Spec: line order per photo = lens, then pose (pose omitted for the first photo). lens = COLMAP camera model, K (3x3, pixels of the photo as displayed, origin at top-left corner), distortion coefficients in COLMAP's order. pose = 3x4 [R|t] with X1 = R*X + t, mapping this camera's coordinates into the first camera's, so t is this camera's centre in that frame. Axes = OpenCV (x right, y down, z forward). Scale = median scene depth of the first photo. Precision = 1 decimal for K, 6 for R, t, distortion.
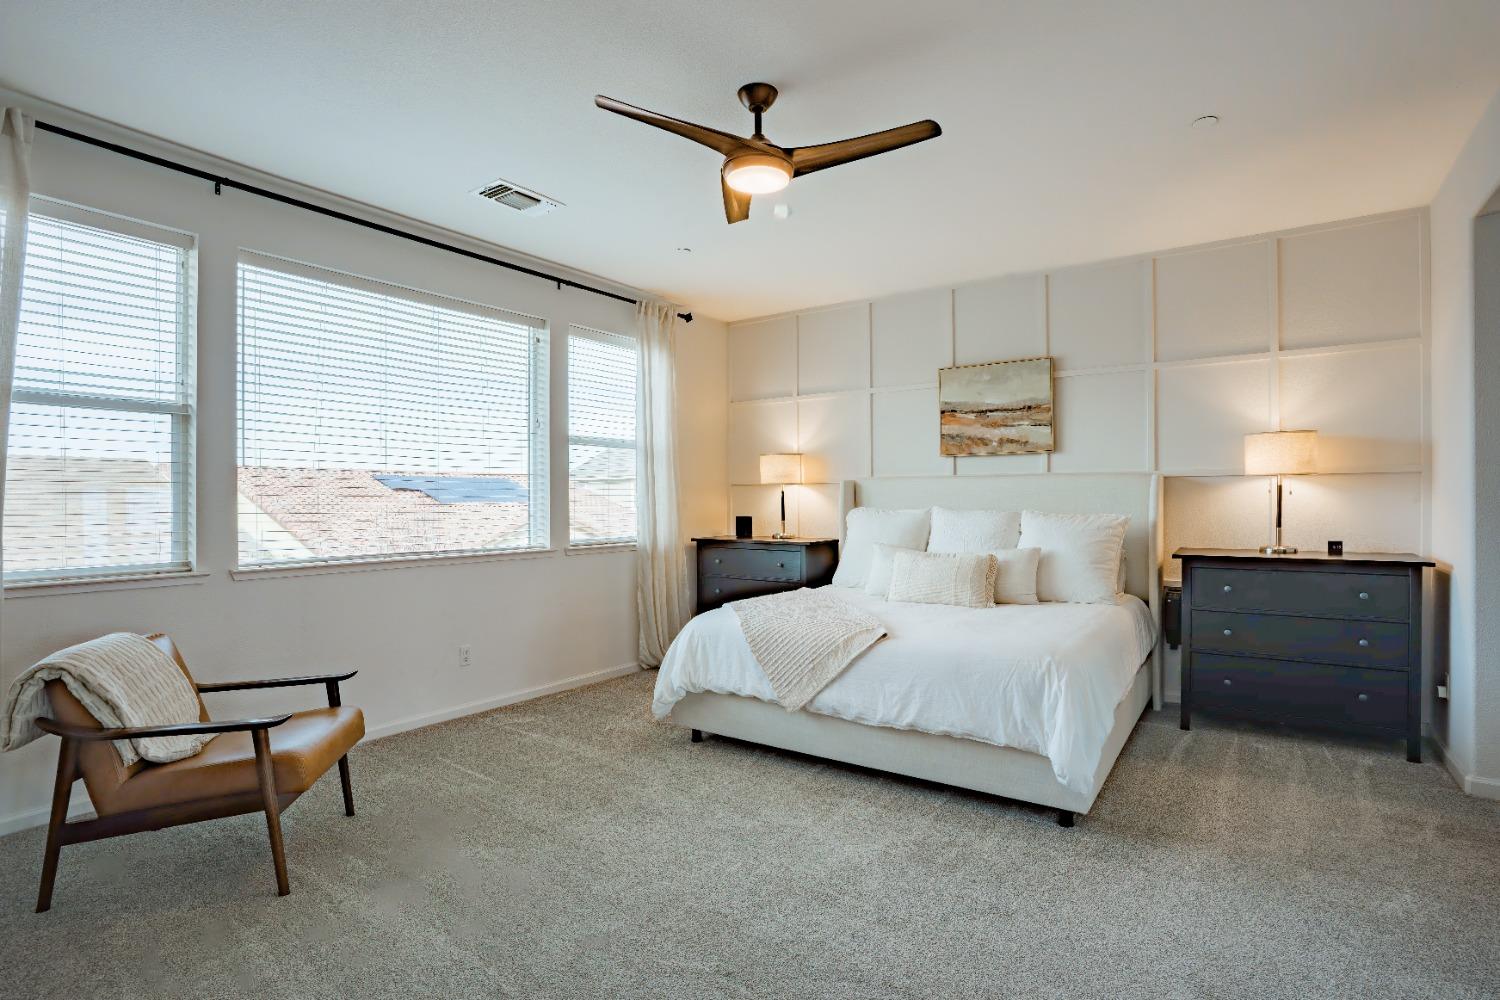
lens RADIAL K [[748.4, 0, 750.0], [0, 748.4, 500.0], [0, 0, 1]] dist [-0.095130, 0.054295]
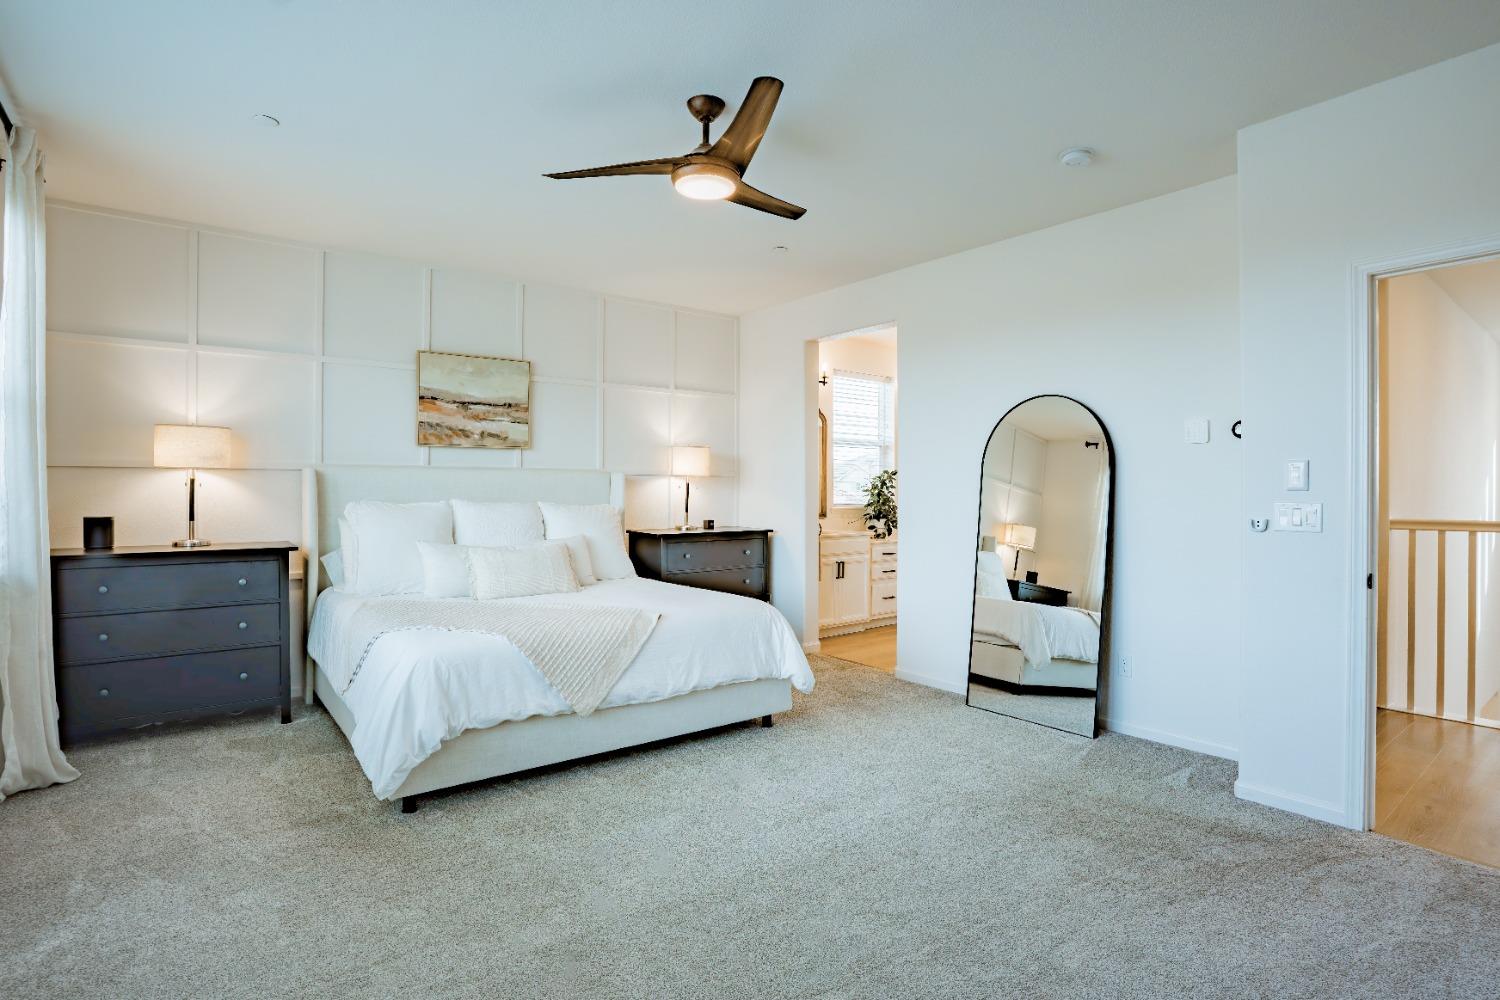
lens RADIAL K [[748.4, 0, 750.0], [0, 748.4, 500.0], [0, 0, 1]] dist [-0.095130, 0.054295]
pose [[0.290020, -0.004770, 0.957009, -0.533573], [-0.001375, 0.999984, 0.005400, 0.004404], [-0.957020, -0.002882, 0.290009, 0.360950]]
